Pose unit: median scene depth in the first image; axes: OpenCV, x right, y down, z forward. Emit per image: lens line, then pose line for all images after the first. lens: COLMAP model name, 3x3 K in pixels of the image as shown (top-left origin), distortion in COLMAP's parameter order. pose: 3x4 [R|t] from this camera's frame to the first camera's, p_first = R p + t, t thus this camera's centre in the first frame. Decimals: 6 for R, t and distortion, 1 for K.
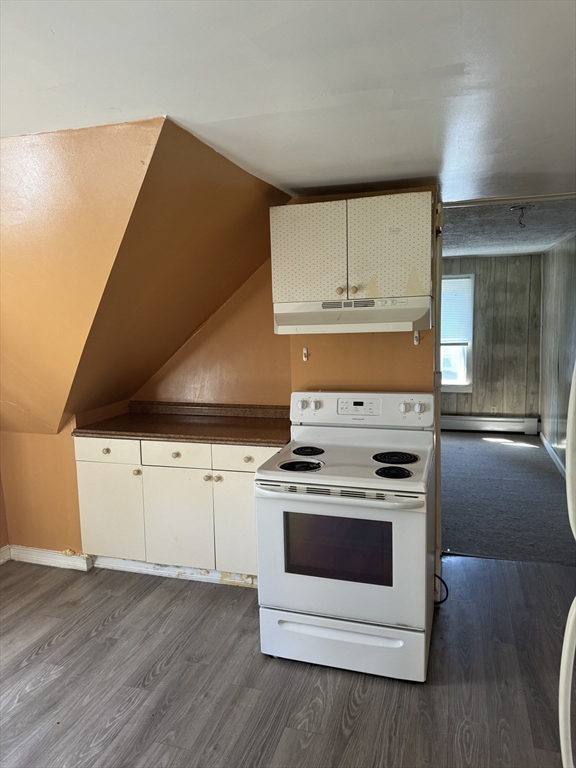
lens RADIAL K [[528.8, 0, 288.0], [0, 528.8, 384.0], [0, 0, 1]] dist [0.095182, -0.079209]
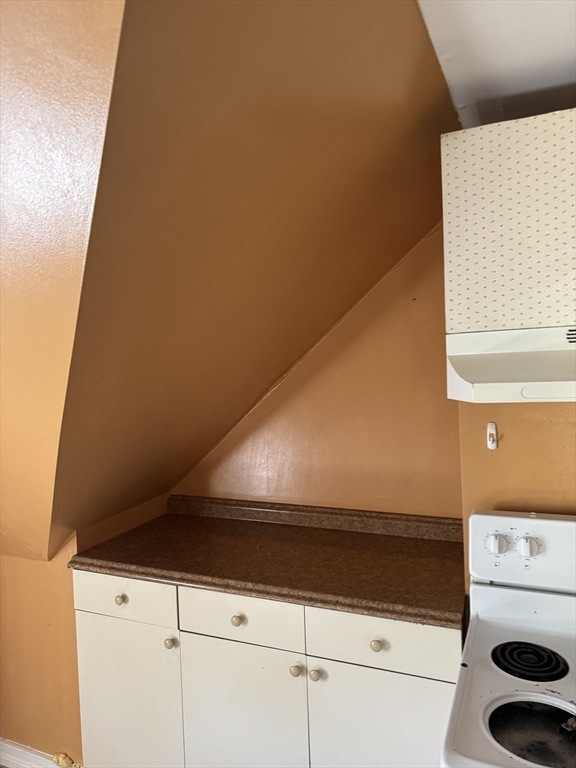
lens RADIAL K [[528.8, 0, 288.0], [0, 528.8, 384.0], [0, 0, 1]] dist [0.095182, -0.079209]
pose [[0.994012, -0.011091, -0.108709, -0.095569], [0.001336, 0.995995, -0.089402, -0.054743], [0.109265, 0.088721, 0.990045, 0.426244]]
